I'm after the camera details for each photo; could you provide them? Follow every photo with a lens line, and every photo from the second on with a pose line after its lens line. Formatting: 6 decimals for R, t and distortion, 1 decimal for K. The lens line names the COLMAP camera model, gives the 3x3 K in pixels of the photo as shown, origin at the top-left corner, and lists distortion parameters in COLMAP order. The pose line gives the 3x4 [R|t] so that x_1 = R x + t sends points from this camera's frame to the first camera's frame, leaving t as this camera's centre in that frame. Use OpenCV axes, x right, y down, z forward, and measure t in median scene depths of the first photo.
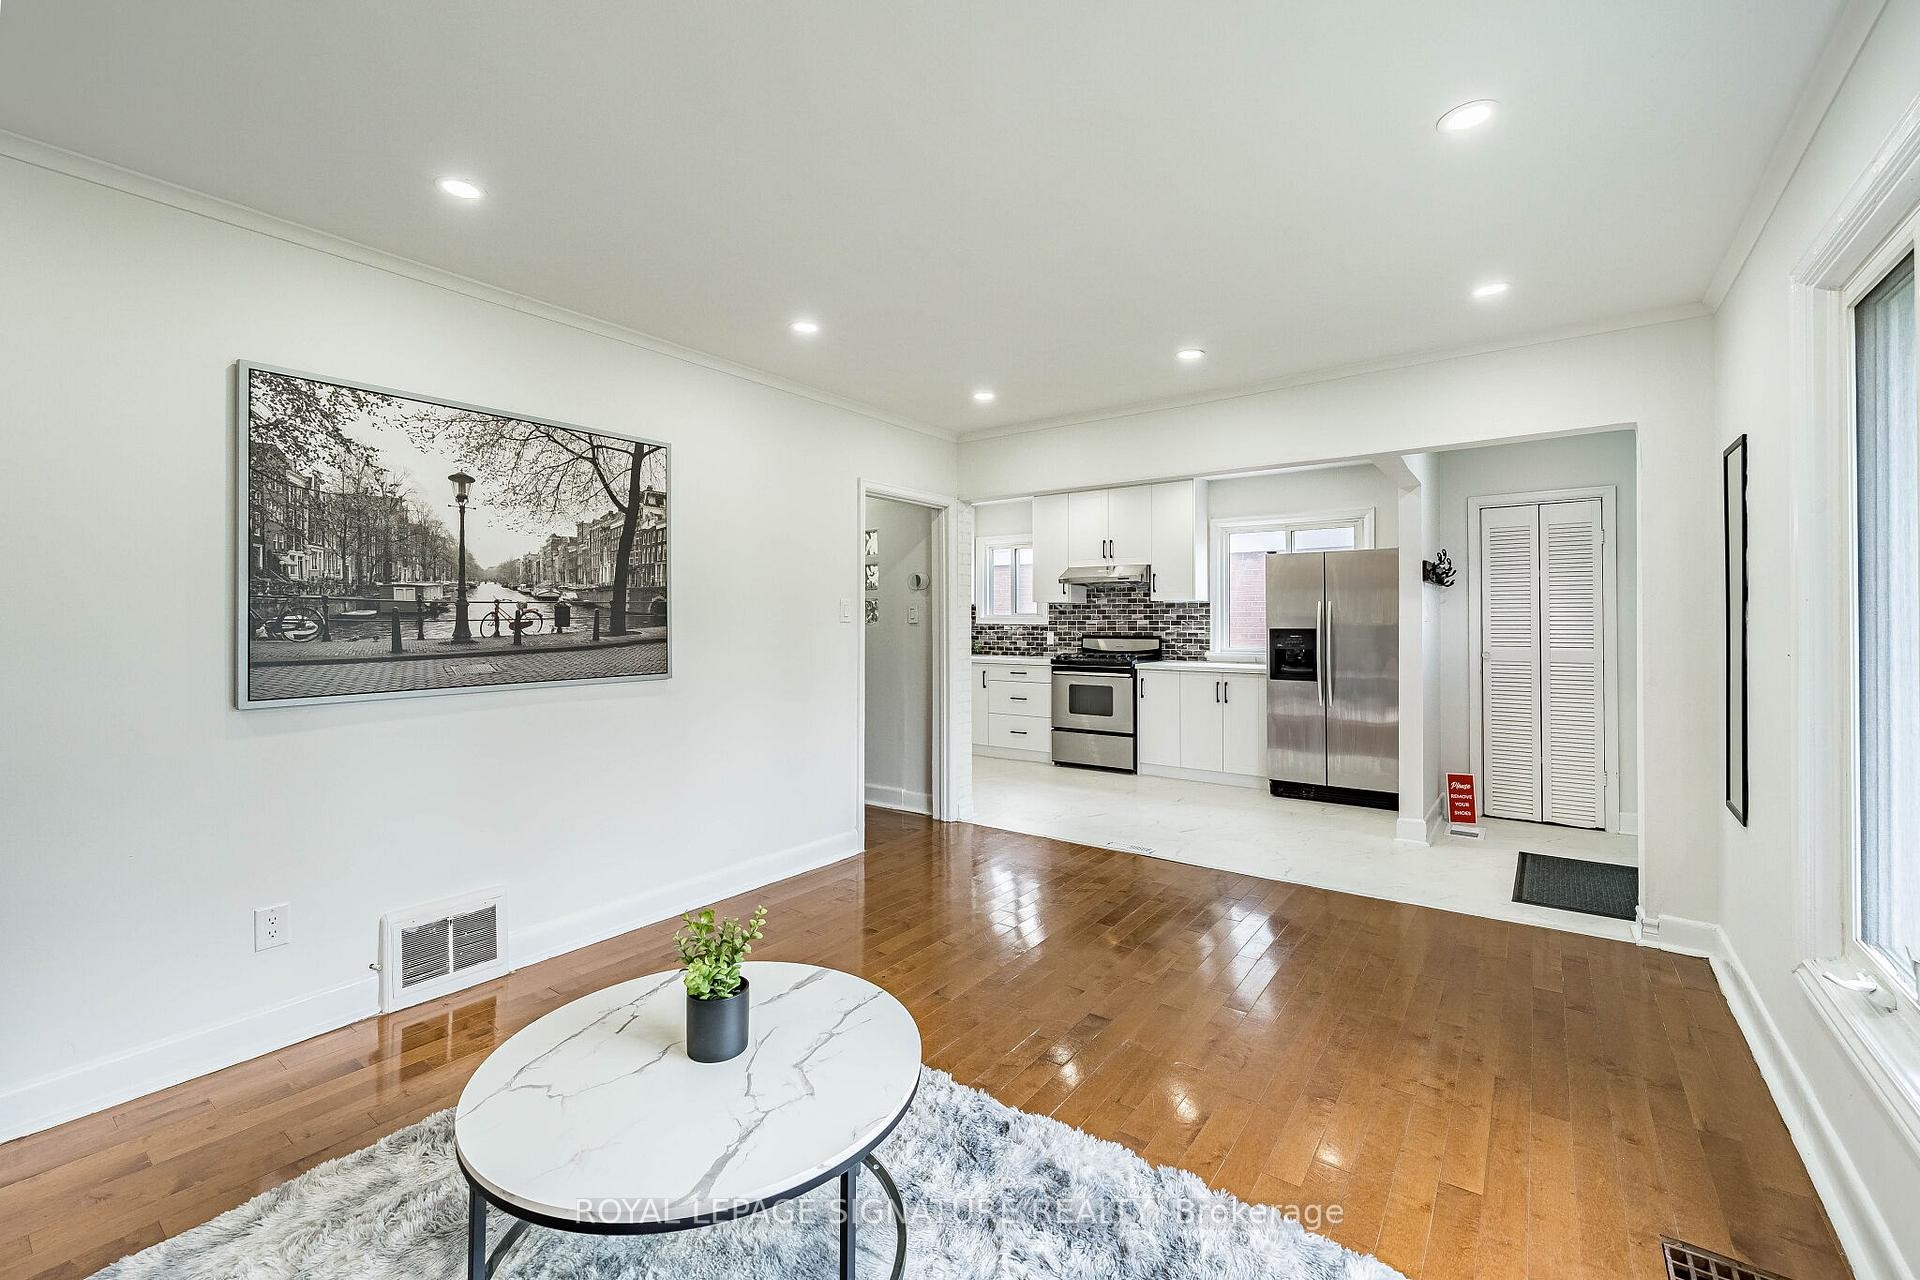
lens RADIAL K [[786.3, 0, 976.5], [0, 786.3, 624.0], [0, 0, 1]] dist [-0.002526, -0.000164]
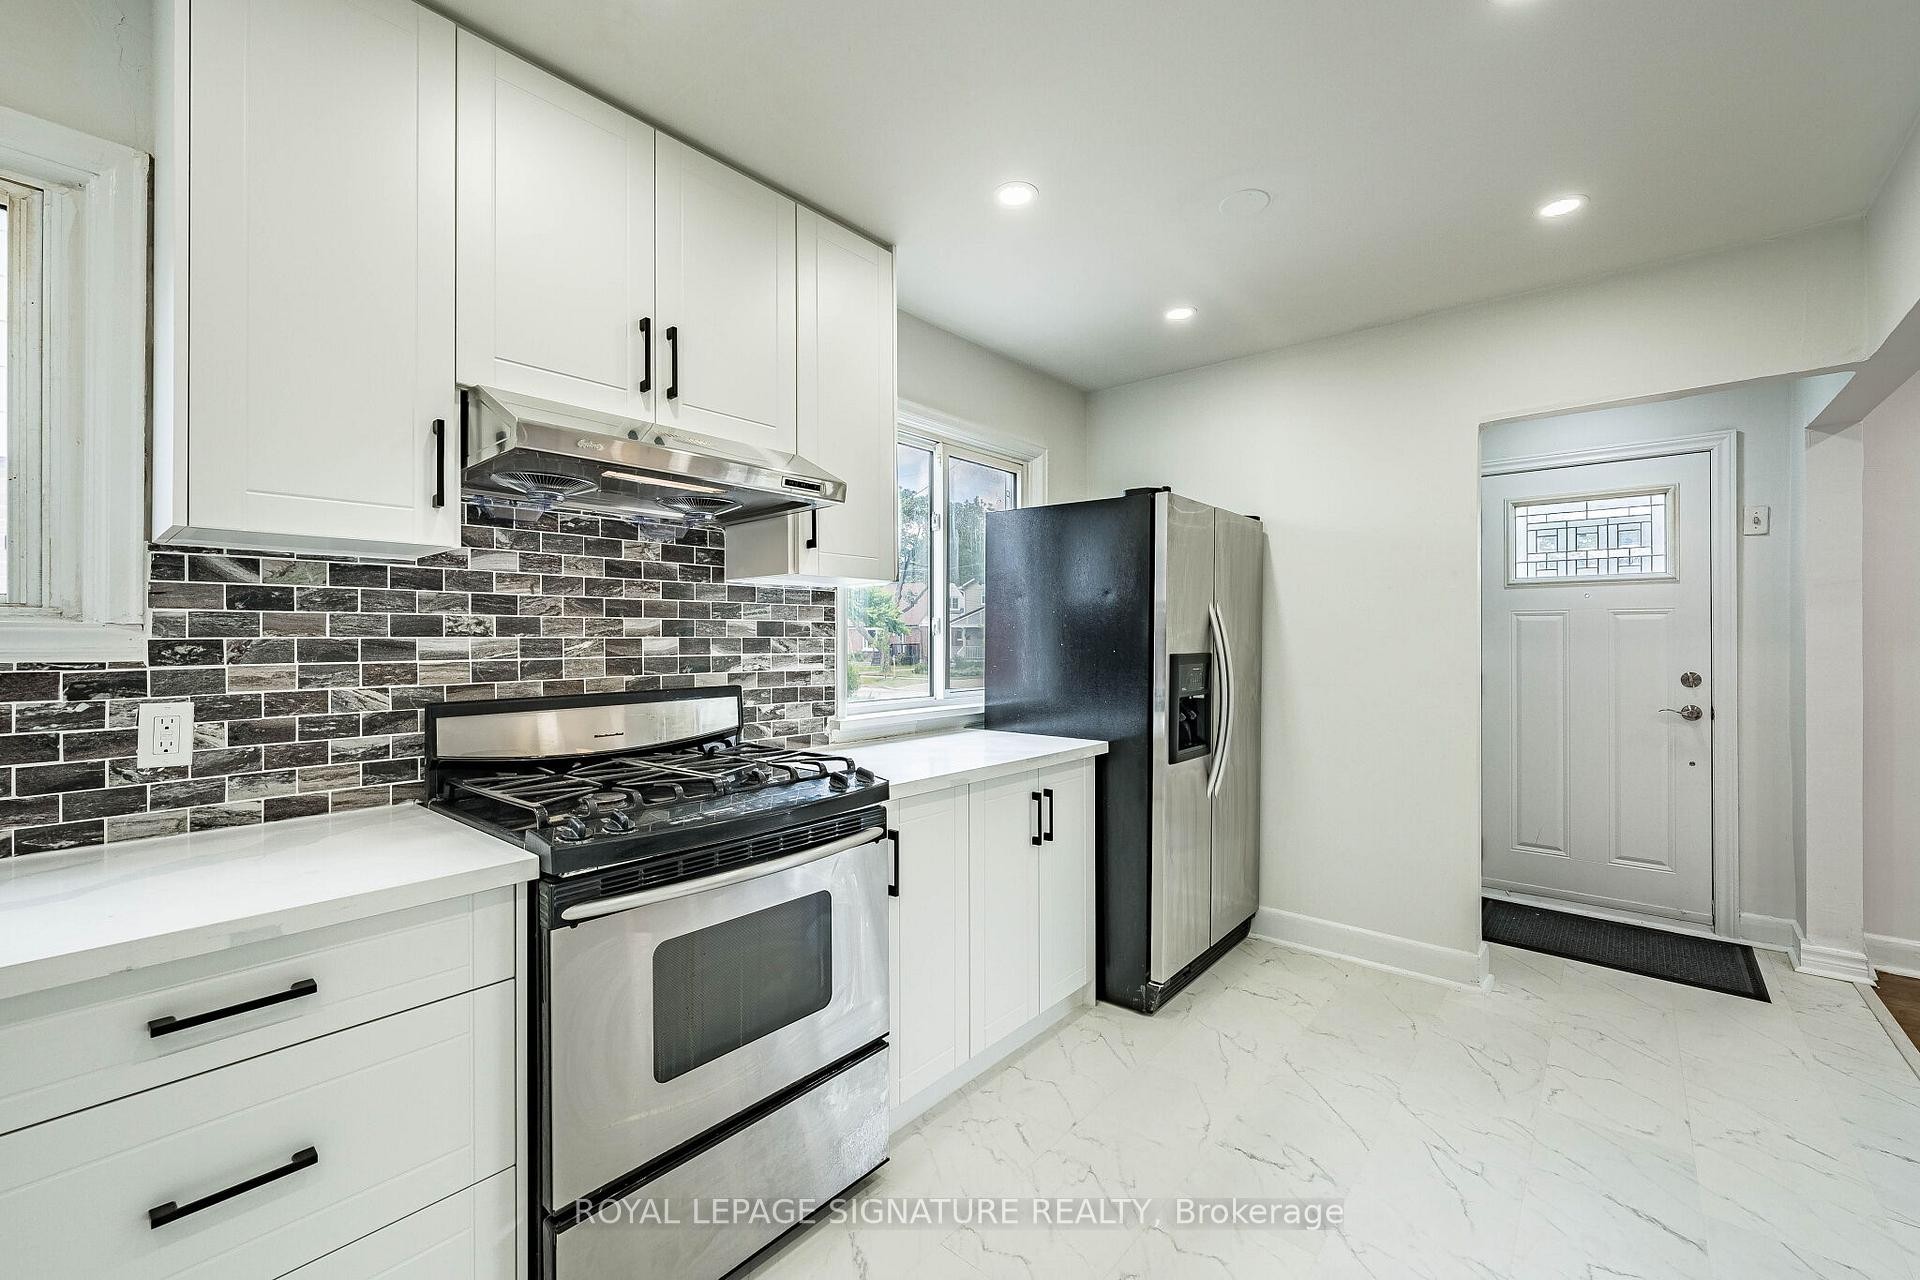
lens RADIAL K [[786.3, 0, 968.8], [0, 786.3, 639.0], [0, 0, 1]] dist [-0.002526, -0.000164]
pose [[0.096122, 0.004293, 0.995360, -0.072120], [0.012291, 0.999909, -0.005500, -0.001052], [-0.995294, 0.012762, 0.096061, 0.830437]]
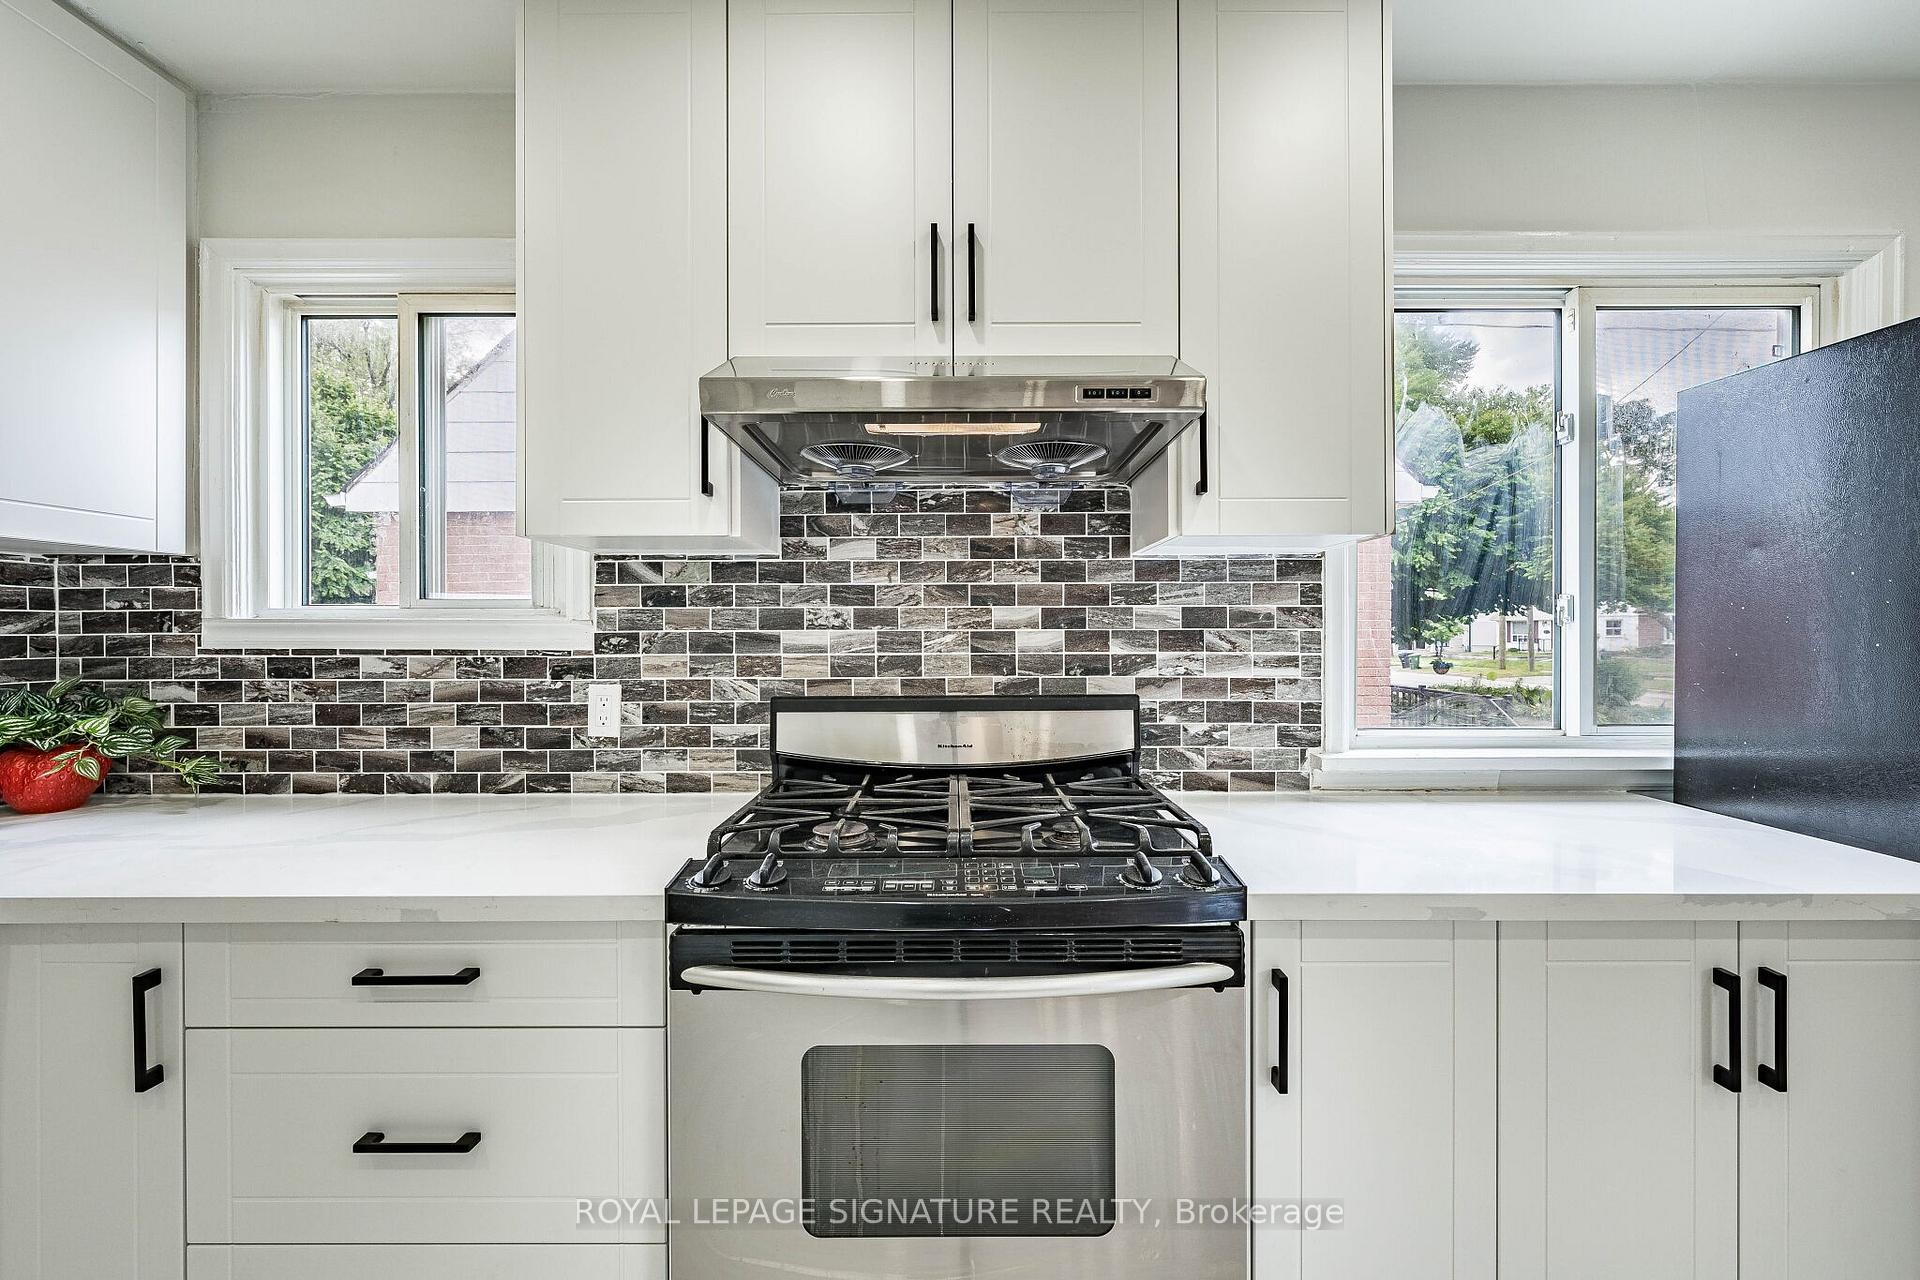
lens RADIAL K [[786.3, 0, 946.4], [0, 786.3, 630.6], [0, 0, 1]] dist [-0.002526, -0.000164]
pose [[0.829210, 0.001221, 0.558935, 0.051896], [0.004433, 0.999952, -0.008761, -0.002450], [-0.558919, 0.009743, 0.829165, 0.793266]]
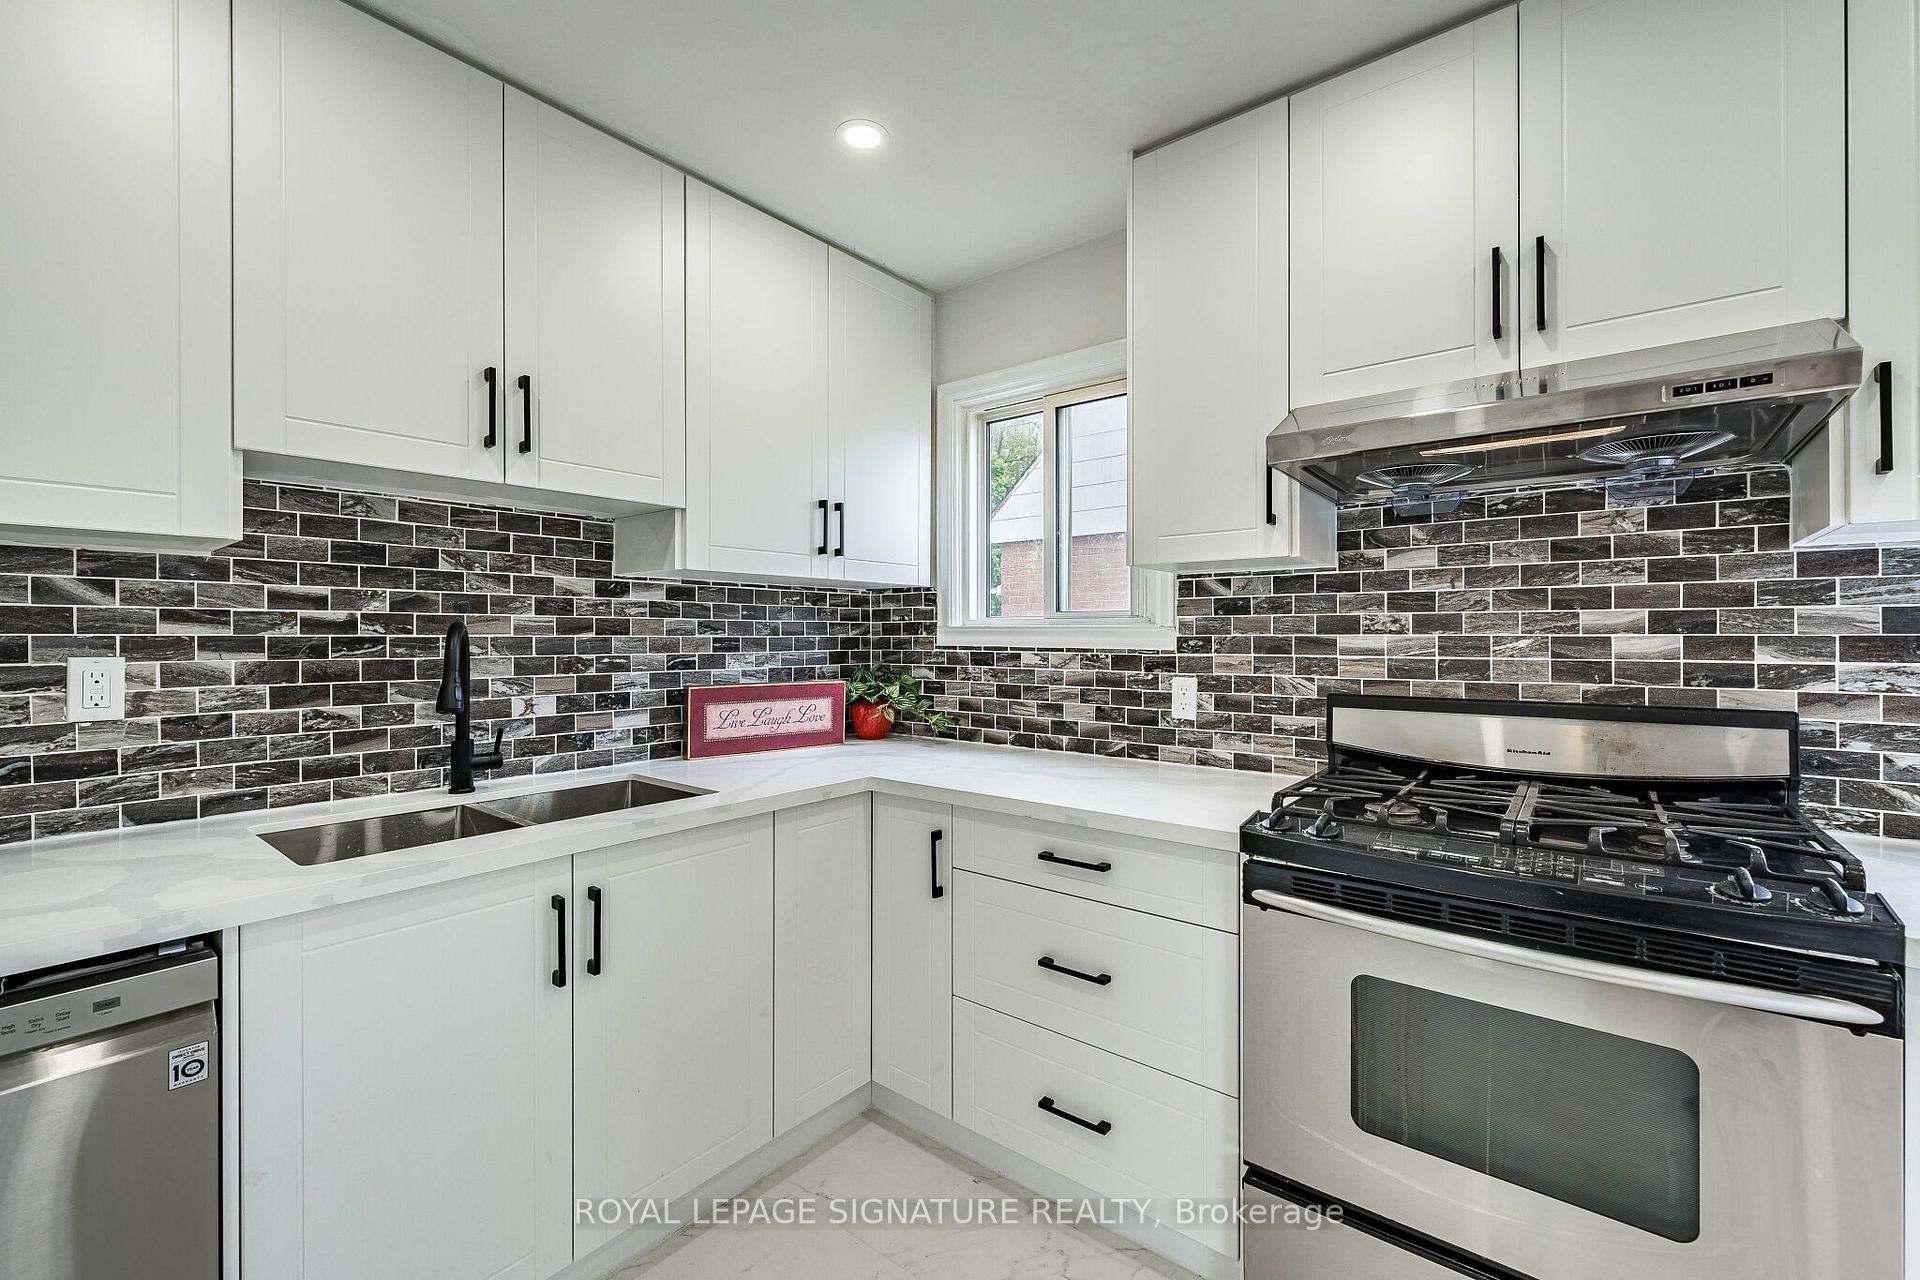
lens RADIAL K [[786.3, 0, 948.1], [0, 786.3, 635.1], [0, 0, 1]] dist [-0.002526, -0.000164]
pose [[0.996680, 0.003786, -0.081335, 0.034097], [-0.004496, 0.999953, -0.008544, -0.001893], [0.081299, 0.008882, 0.996650, 0.744049]]
